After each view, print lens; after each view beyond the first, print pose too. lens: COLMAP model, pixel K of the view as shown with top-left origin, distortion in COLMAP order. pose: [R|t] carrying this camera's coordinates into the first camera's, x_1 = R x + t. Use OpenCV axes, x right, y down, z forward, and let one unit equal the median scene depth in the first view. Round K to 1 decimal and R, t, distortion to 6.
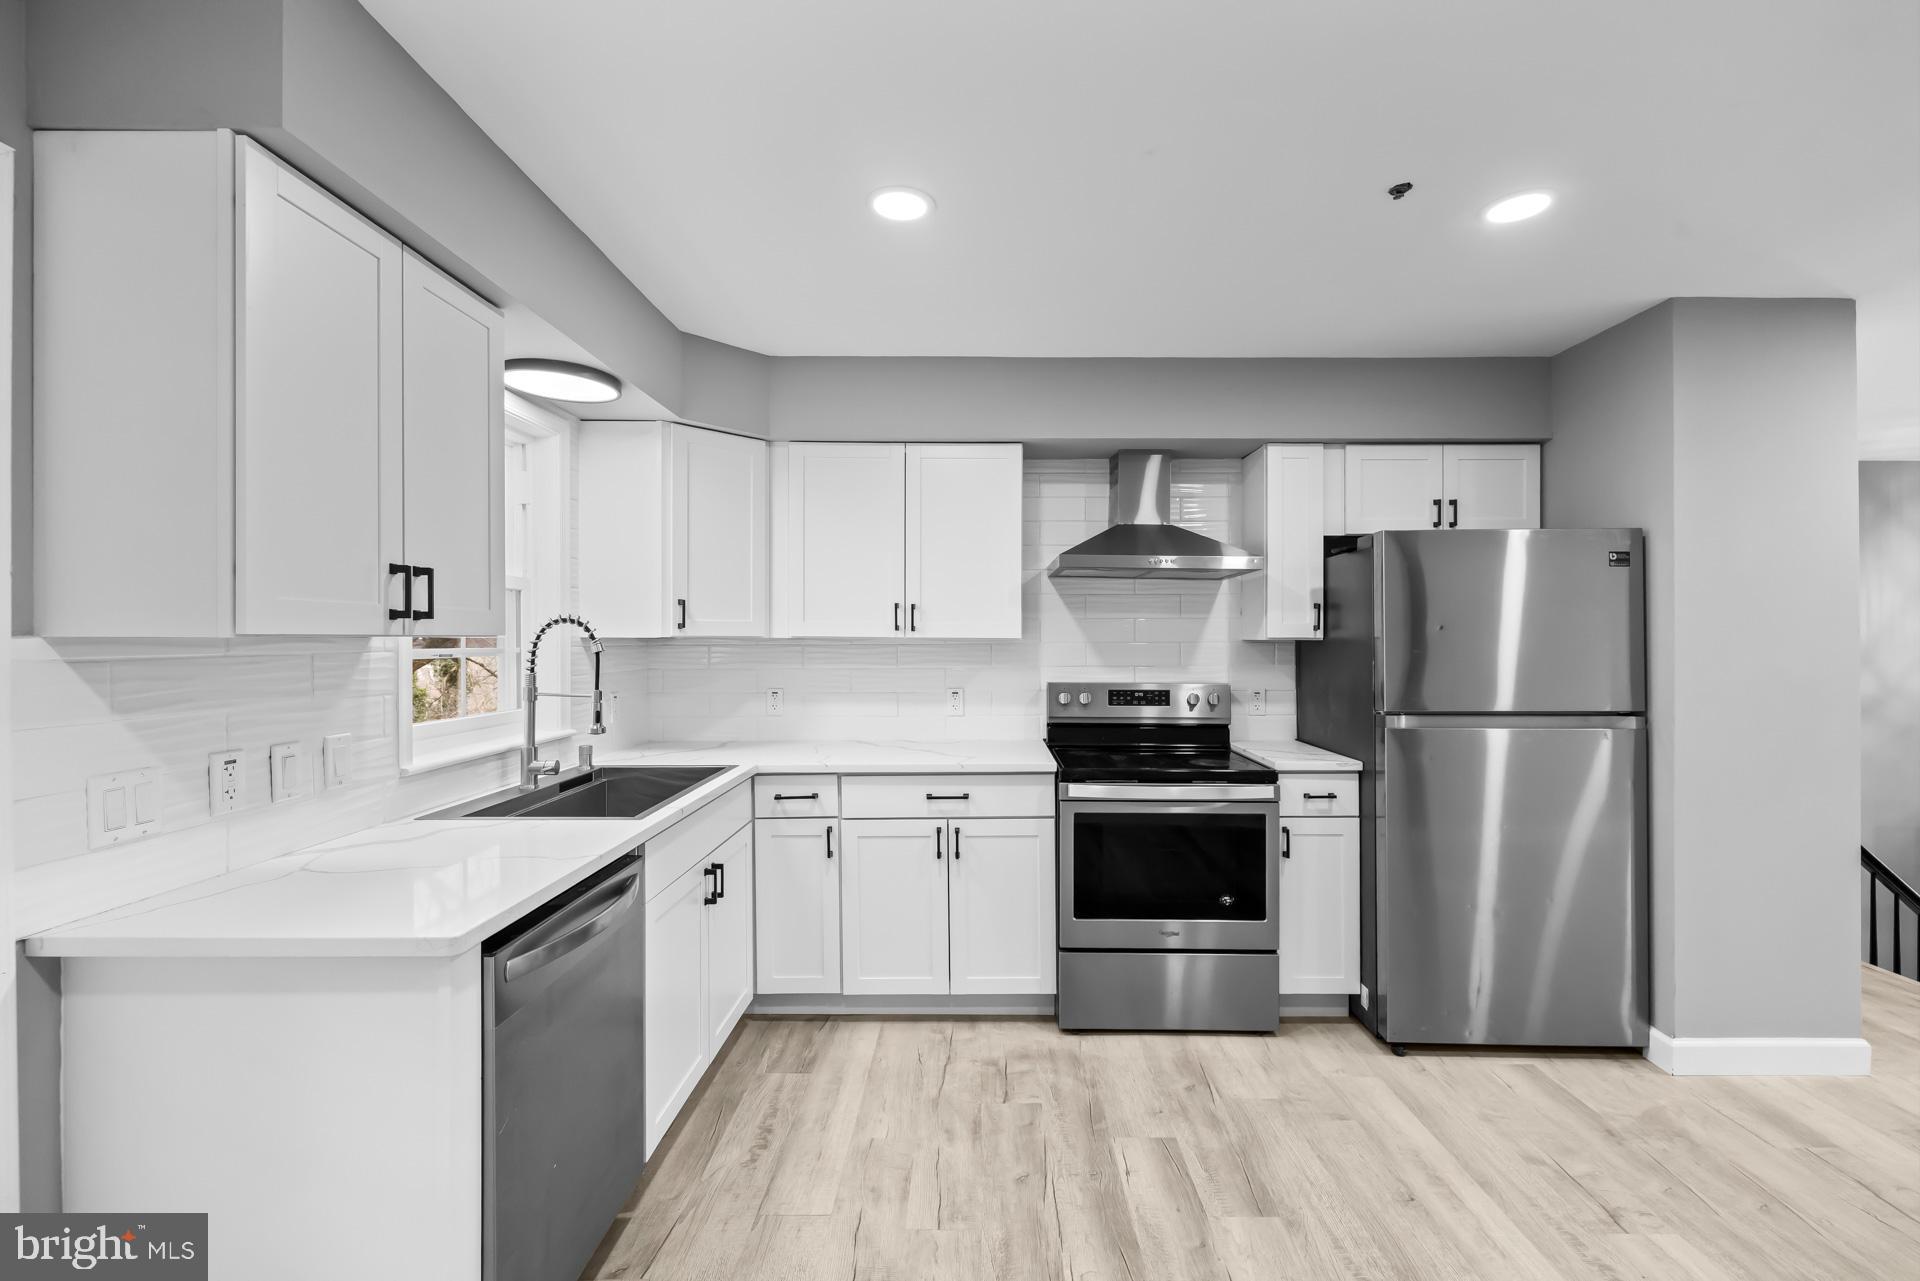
lens RADIAL K [[825.0, 0, 969.4], [0, 825.0, 636.7], [0, 0, 1]] dist [0.000415, -0.000071]
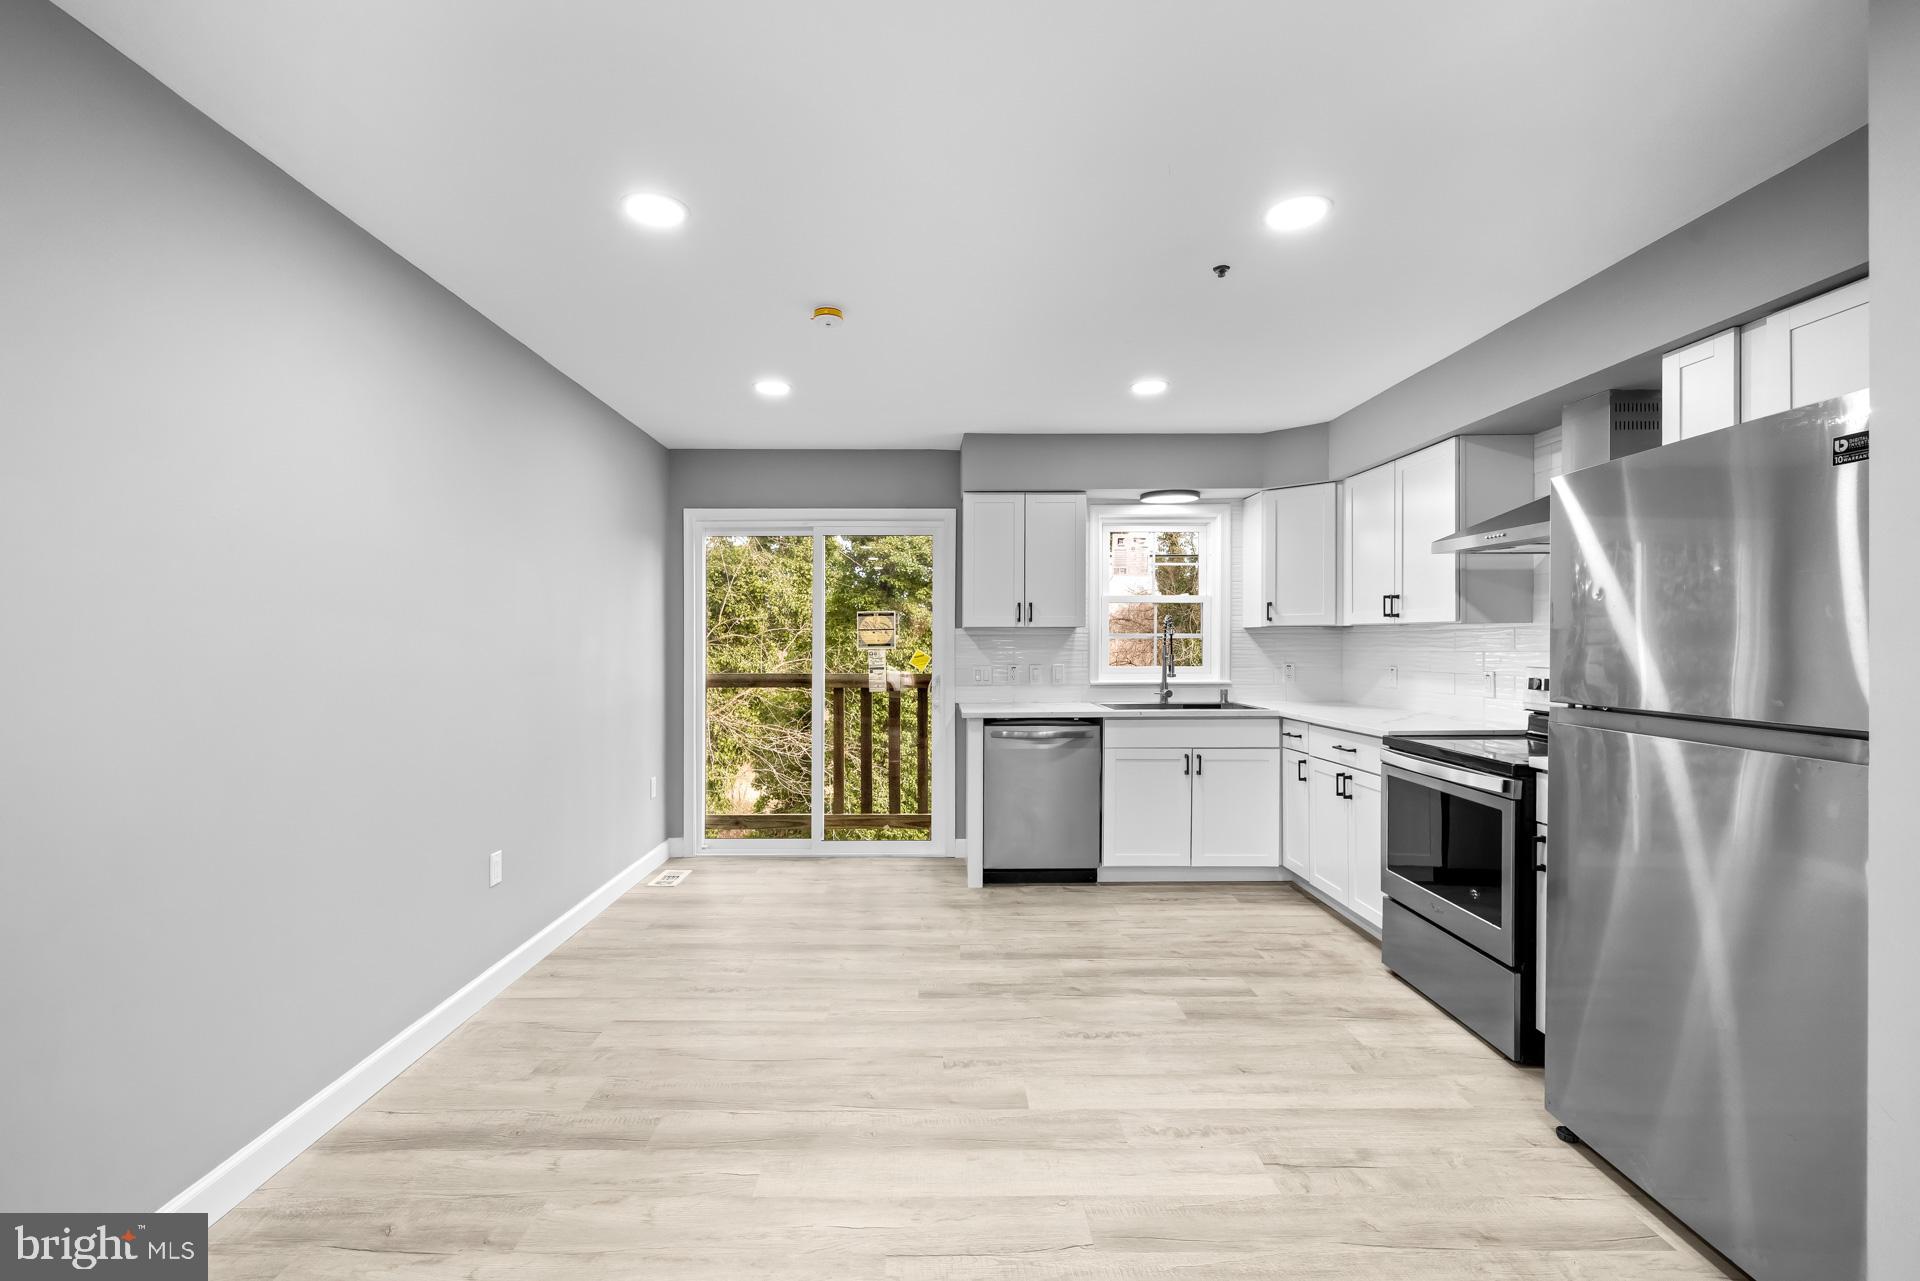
lens RADIAL K [[822.9, 0, 962.1], [0, 822.9, 619.2], [0, 0, 1]] dist [0.000423, 0.000030]
pose [[0.034684, -0.027604, -0.999017, 1.554517], [0.003846, 0.999615, -0.027487, 0.036254], [0.999391, -0.002889, 0.034777, 0.476462]]
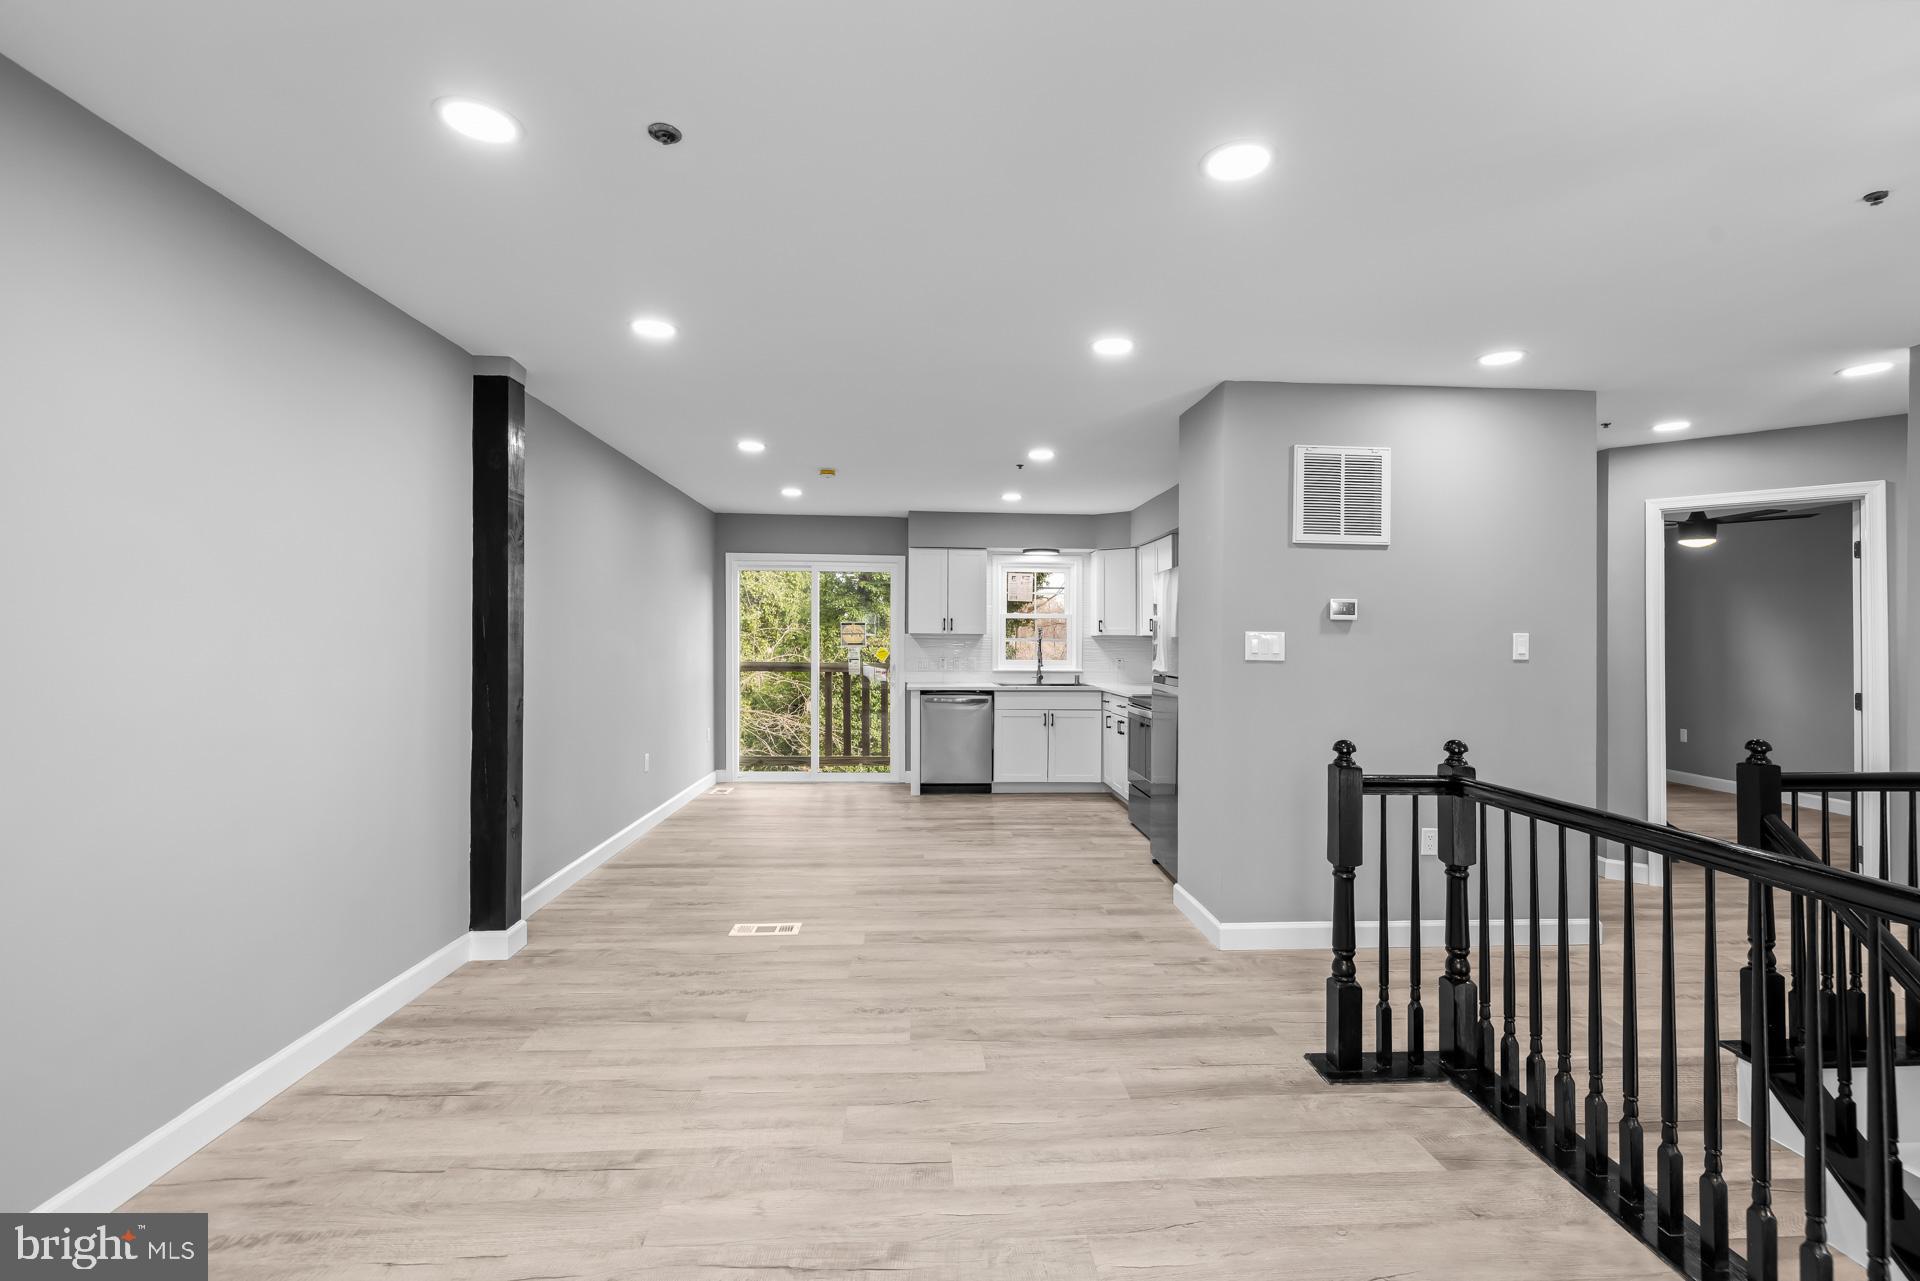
lens RADIAL K [[845.9, 0, 998.5], [0, 845.9, 690.7], [0, 0, 1]] dist [-0.000392, -0.000005]
pose [[0.097185, 0.059934, -0.993460, 2.755897], [-0.008055, 0.998200, 0.059432, 0.024864], [0.995234, 0.002226, 0.097493, 0.568413]]
